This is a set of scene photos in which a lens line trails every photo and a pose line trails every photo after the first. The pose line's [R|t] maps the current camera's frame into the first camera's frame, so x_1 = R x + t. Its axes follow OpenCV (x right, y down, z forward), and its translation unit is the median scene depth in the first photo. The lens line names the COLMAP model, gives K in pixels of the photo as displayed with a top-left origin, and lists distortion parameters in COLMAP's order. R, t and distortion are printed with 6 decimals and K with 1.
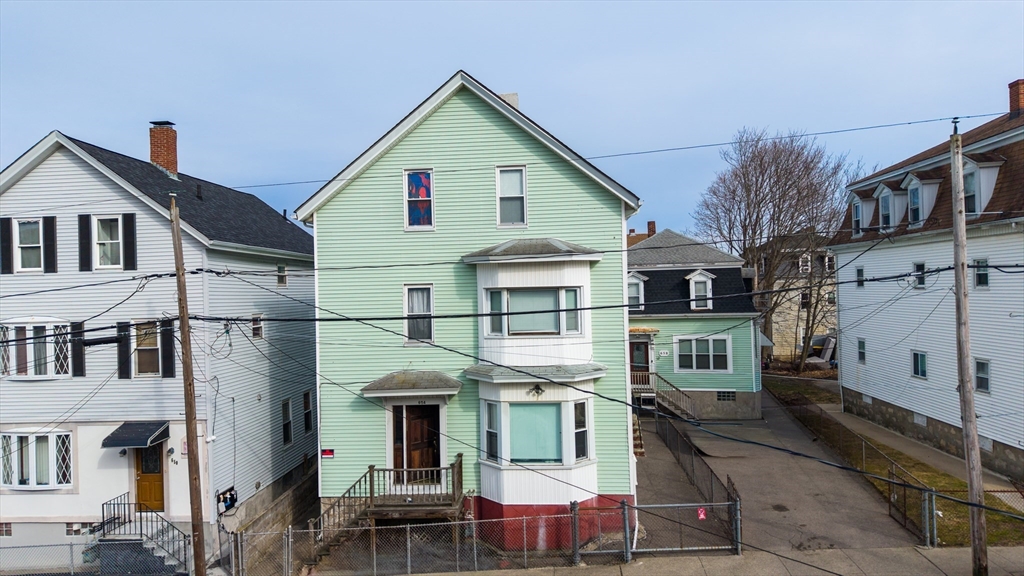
lens RADIAL K [[673.6, 0, 512.0], [0, 673.6, 288.0], [0, 0, 1]] dist [0.067264, -0.097144]
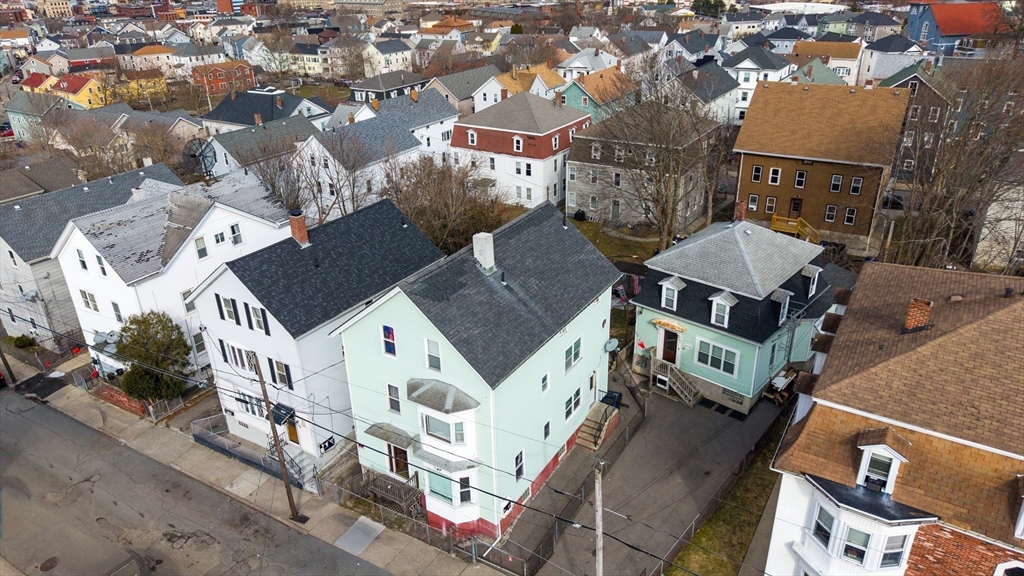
lens RADIAL K [[673.6, 0, 512.0], [0, 673.6, 288.0], [0, 0, 1]] dist [0.067264, -0.097144]
pose [[0.884724, 0.204301, -0.418957, 0.530414], [0.002433, 0.896790, 0.442450, -0.653083], [0.466110, -0.392465, 0.792914, -0.075638]]
